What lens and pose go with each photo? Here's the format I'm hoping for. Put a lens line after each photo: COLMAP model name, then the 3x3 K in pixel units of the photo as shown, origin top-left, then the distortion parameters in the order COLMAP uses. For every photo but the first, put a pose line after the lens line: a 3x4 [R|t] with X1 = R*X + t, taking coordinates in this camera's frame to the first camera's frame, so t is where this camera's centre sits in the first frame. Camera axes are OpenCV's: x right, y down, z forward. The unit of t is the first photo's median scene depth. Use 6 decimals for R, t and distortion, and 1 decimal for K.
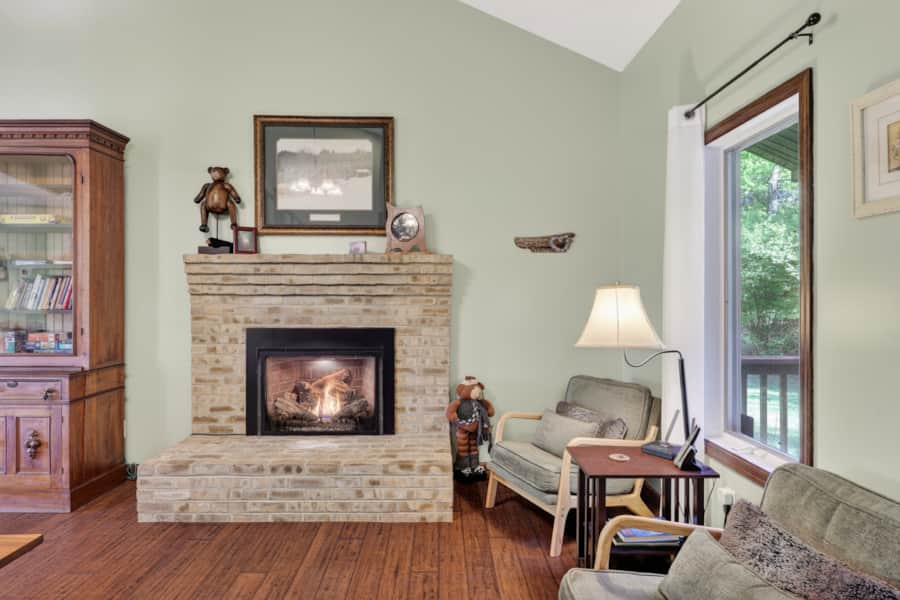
lens RADIAL K [[496.5, 0, 450.0], [0, 496.5, 300.0], [0, 0, 1]] dist [0.004062, 0.000742]
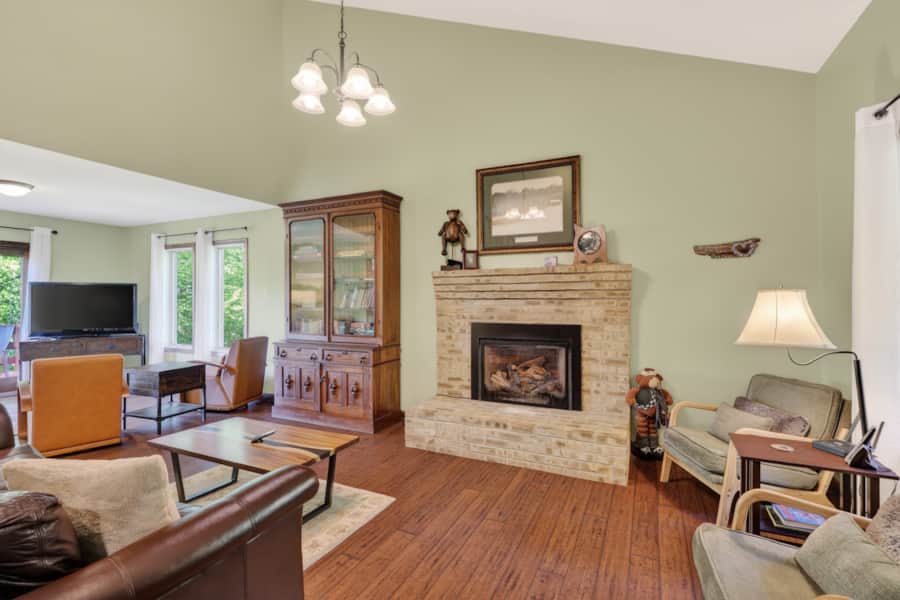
lens RADIAL K [[496.5, 0, 450.0], [0, 496.5, 300.0], [0, 0, 1]] dist [0.004062, 0.000742]
pose [[0.888329, -0.003205, -0.459197, 0.180089], [0.000902, 0.999986, -0.005234, 0.000392], [0.459208, 0.004235, 0.888319, -0.270812]]
